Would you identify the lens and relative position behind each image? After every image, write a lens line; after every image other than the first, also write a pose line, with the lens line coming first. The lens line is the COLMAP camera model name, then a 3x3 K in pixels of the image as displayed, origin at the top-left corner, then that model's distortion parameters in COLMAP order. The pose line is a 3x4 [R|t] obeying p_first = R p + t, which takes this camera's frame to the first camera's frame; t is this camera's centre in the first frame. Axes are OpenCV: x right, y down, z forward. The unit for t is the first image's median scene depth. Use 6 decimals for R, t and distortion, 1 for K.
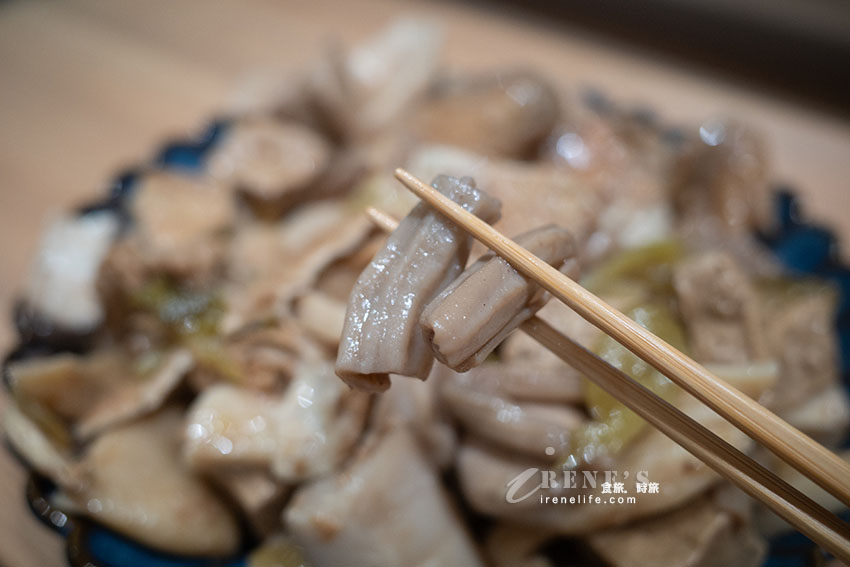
lens RADIAL K [[716.3, 0, 425.0], [0, 716.3, 283.5], [0, 0, 1]] dist [0.054542, 0.001919]
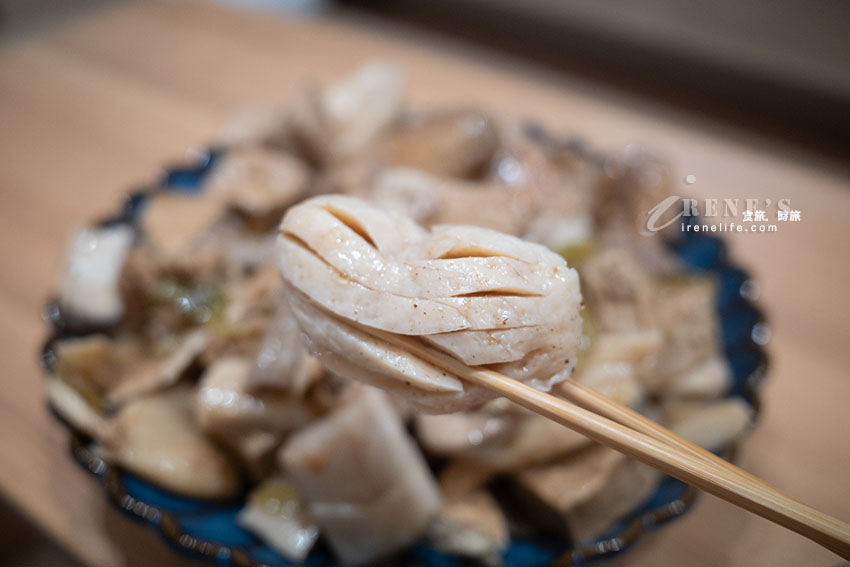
lens RADIAL K [[716.3, 0, 425.0], [0, 716.3, 283.5], [0, 0, 1]] dist [0.054542, 0.001919]
pose [[0.999202, -0.010054, 0.038646, 0.011135], [0.011490, 0.999245, -0.037115, 0.050752], [-0.038243, 0.037529, 0.998563, -0.221601]]
